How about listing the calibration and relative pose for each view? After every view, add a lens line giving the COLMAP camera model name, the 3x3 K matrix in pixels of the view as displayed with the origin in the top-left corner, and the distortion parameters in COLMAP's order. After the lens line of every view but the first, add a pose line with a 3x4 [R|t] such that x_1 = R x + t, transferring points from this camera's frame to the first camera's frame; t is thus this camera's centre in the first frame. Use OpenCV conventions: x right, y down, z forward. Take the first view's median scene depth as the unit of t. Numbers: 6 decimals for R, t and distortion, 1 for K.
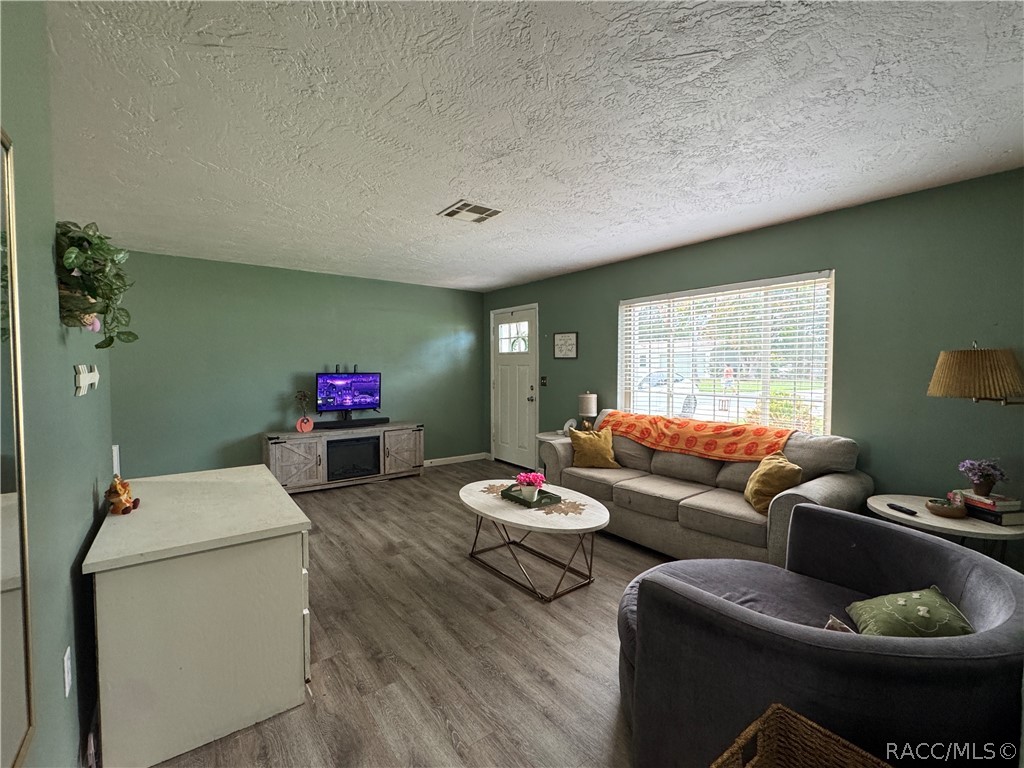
lens RADIAL K [[458.2, 0, 511.0], [0, 458.2, 383.2], [0, 0, 1]] dist [-0.001281, 0.000066]
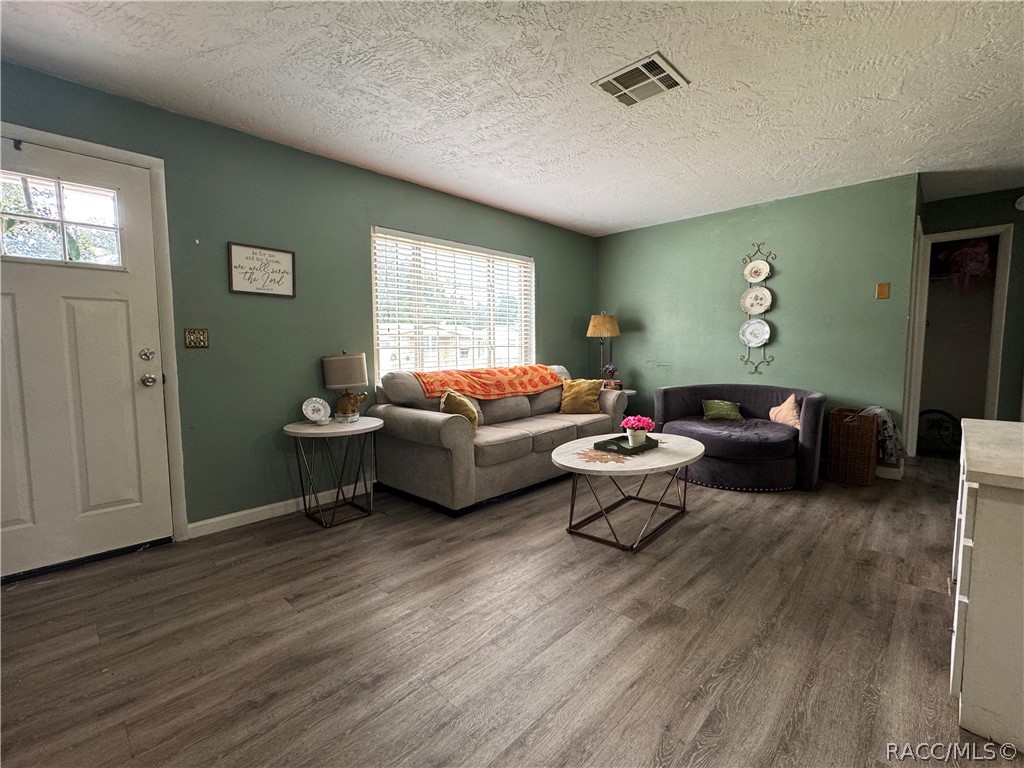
lens RADIAL K [[458.2, 0, 510.7], [0, 458.2, 384.3], [0, 0, 1]] dist [-0.001281, 0.000066]
pose [[-0.176714, -0.076069, 0.981318, -0.761771], [0.049903, 0.995034, 0.086119, 0.031052], [-0.982996, 0.064189, -0.172040, 1.289121]]
